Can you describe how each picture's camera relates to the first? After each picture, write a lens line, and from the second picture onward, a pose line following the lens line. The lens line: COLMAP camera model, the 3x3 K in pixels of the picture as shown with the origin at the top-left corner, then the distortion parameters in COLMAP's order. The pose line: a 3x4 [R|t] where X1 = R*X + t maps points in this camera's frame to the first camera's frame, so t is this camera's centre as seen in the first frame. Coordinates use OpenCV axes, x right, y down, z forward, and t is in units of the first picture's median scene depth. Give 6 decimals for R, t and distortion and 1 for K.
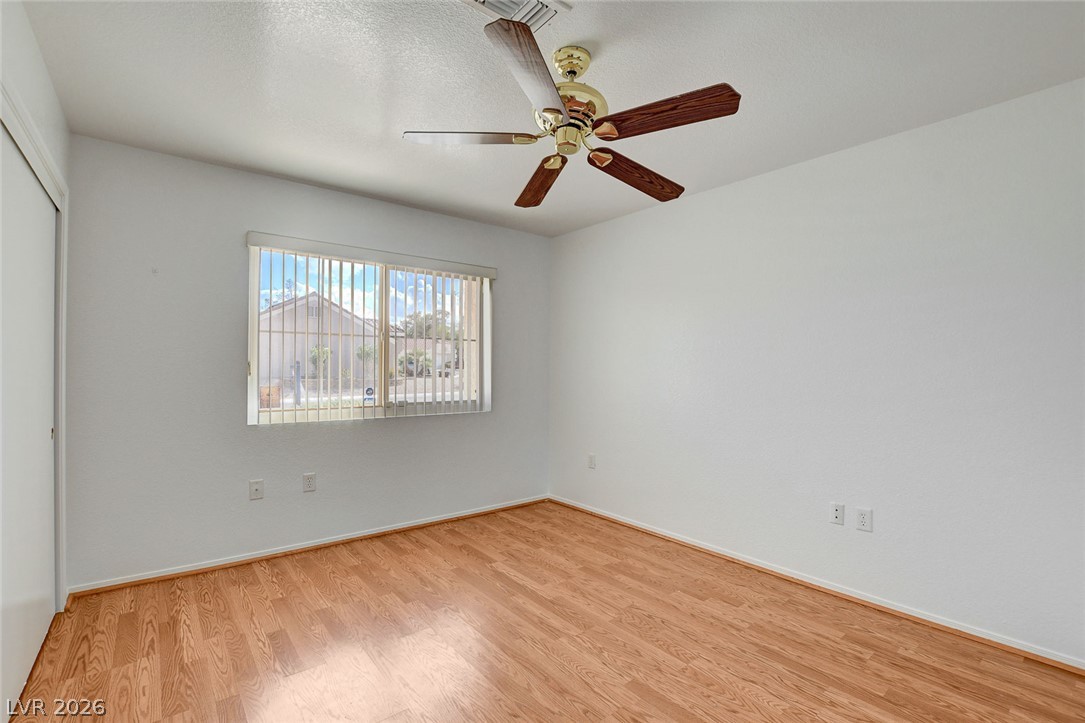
lens RADIAL K [[475.4, 0, 533.1], [0, 475.4, 369.9], [0, 0, 1]] dist [-0.026306, 0.005143]
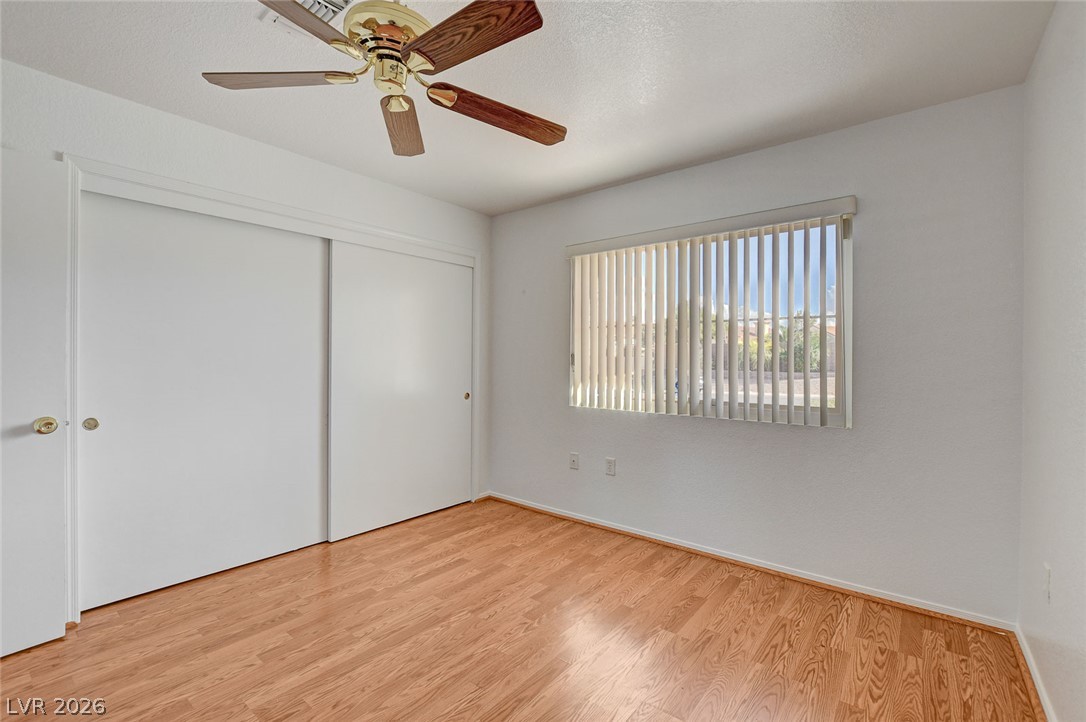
lens RADIAL K [[475.9, 0, 552.0], [0, 475.9, 353.5], [0, 0, 1]] dist [-0.026306, 0.005143]
pose [[0.232808, -0.014980, -0.972407, 0.600755], [-0.007292, 0.999826, -0.017148, 0.005229], [0.972495, 0.011083, 0.232658, 0.697263]]
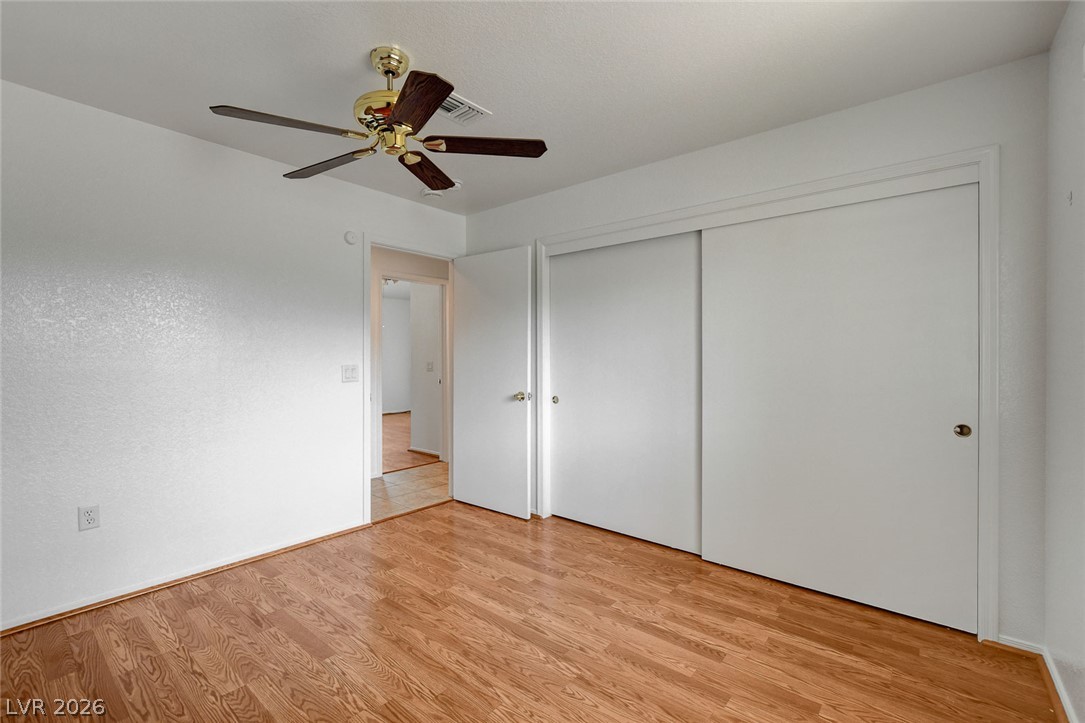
lens RADIAL K [[475.4, 0, 534.4], [0, 475.4, 359.8], [0, 0, 1]] dist [-0.026306, 0.005143]
pose [[-0.980778, -0.007673, -0.194975, -0.021753], [-0.009548, 0.999917, 0.008681, -0.002014], [0.194893, 0.010375, -0.980770, 1.352238]]
